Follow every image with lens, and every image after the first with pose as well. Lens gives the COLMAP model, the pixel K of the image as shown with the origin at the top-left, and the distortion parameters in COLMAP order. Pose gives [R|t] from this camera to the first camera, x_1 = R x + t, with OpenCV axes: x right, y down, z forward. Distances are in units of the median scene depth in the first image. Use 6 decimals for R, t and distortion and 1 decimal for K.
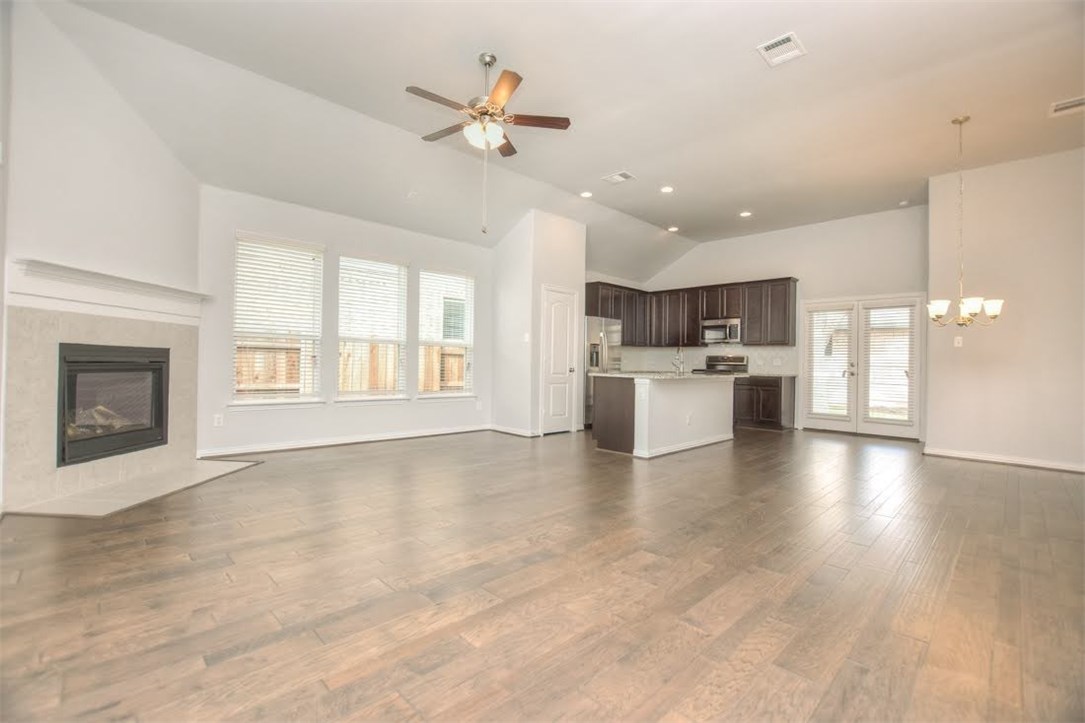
lens RADIAL K [[481.4, 0, 542.2], [0, 481.4, 358.5], [0, 0, 1]] dist [-0.022888, 0.000905]
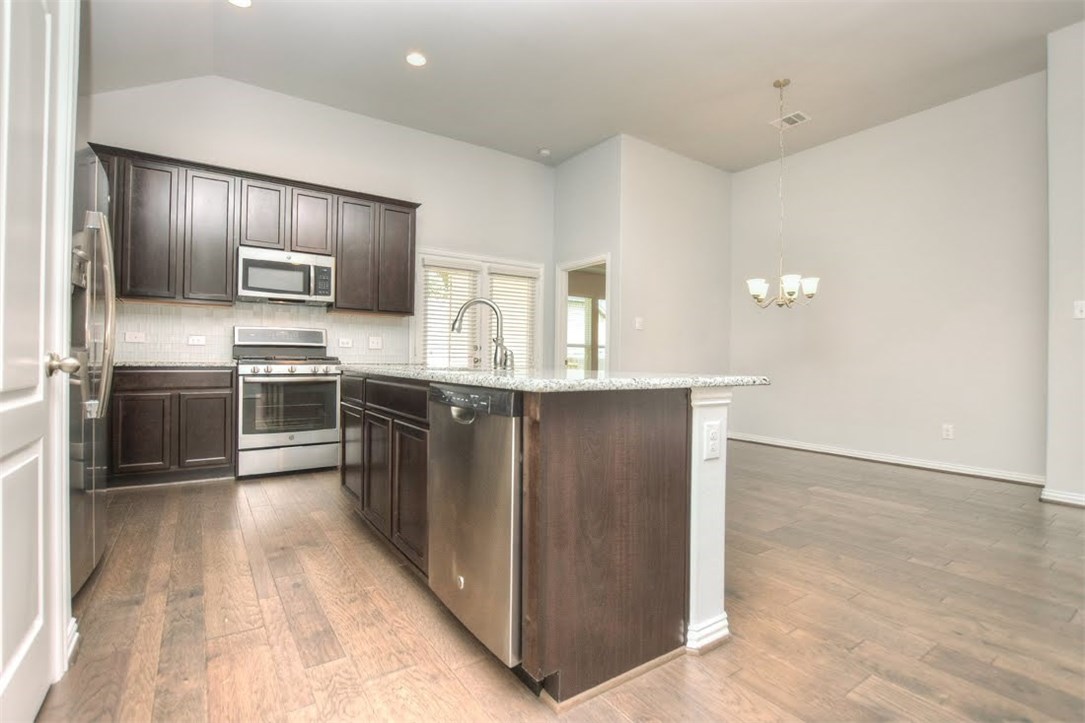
lens RADIAL K [[497.2, 0, 542.5], [0, 497.2, 361.5], [0, 0, 1]] dist [-0.035106, 0.000337]
pose [[0.176577, -0.020306, 0.984077, -0.075604], [-0.014867, 0.999618, 0.023294, 0.013627], [-0.984175, -0.018744, 0.176208, 0.706312]]
